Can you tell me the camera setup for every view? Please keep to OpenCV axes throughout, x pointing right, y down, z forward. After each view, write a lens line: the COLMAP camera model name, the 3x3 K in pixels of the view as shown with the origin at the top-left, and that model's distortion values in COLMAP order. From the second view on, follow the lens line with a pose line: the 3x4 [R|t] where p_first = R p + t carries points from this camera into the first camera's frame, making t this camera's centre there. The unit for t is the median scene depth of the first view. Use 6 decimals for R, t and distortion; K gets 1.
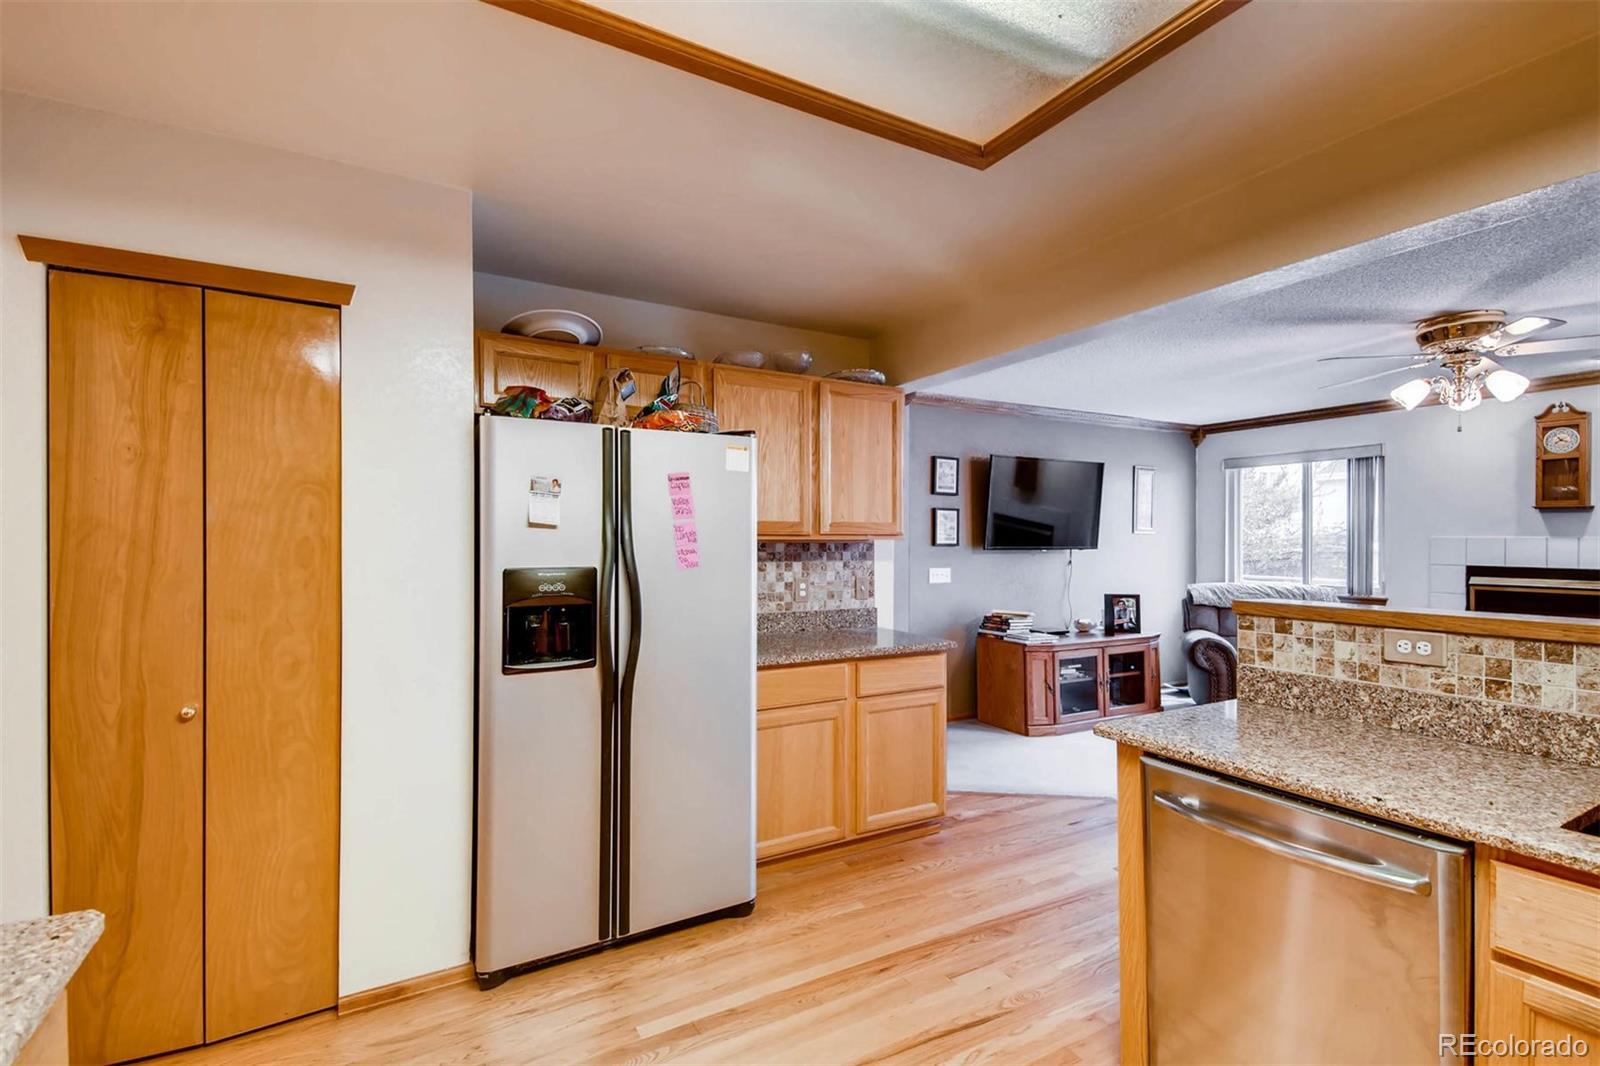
lens RADIAL K [[715.9, 0, 792.2], [0, 715.9, 542.0], [0, 0, 1]] dist [0.052644, -0.026214]
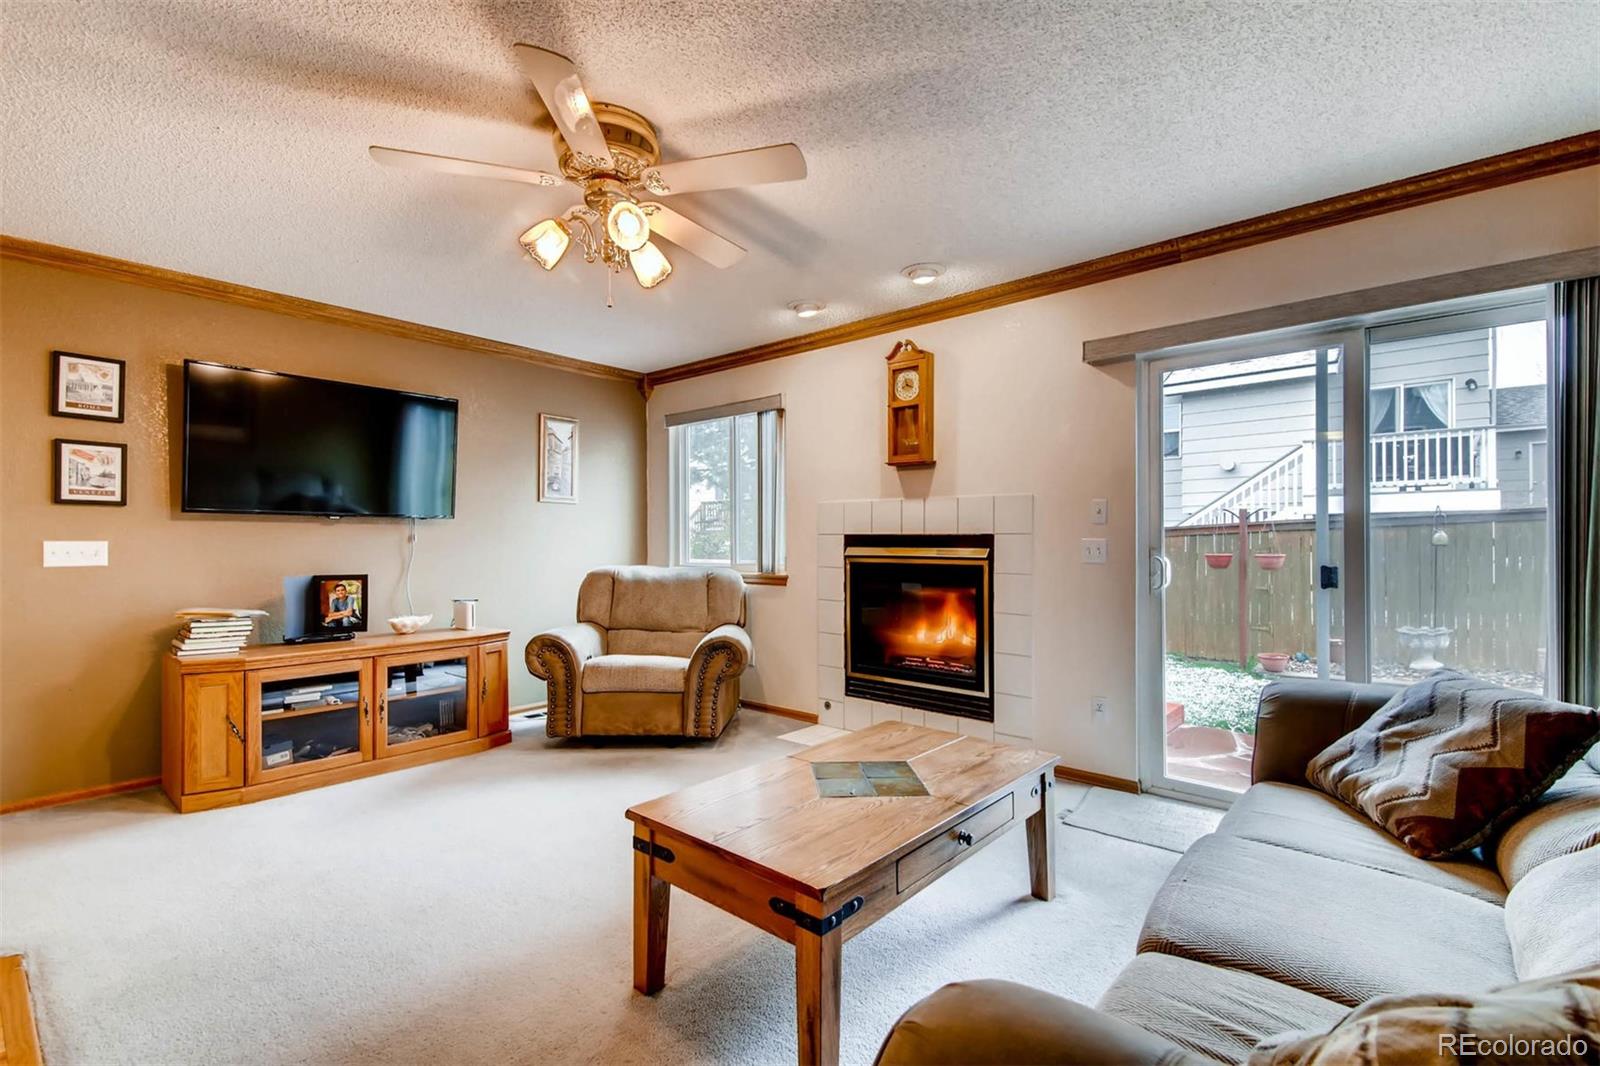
lens RADIAL K [[715.9, 0, 792.2], [0, 715.9, 542.0], [0, 0, 1]] dist [0.052644, -0.026214]
pose [[0.940826, -0.003578, 0.338872, 0.835747], [0.003963, 0.999992, -0.000445, 0.059354], [-0.338868, 0.001762, 0.940832, 0.335780]]
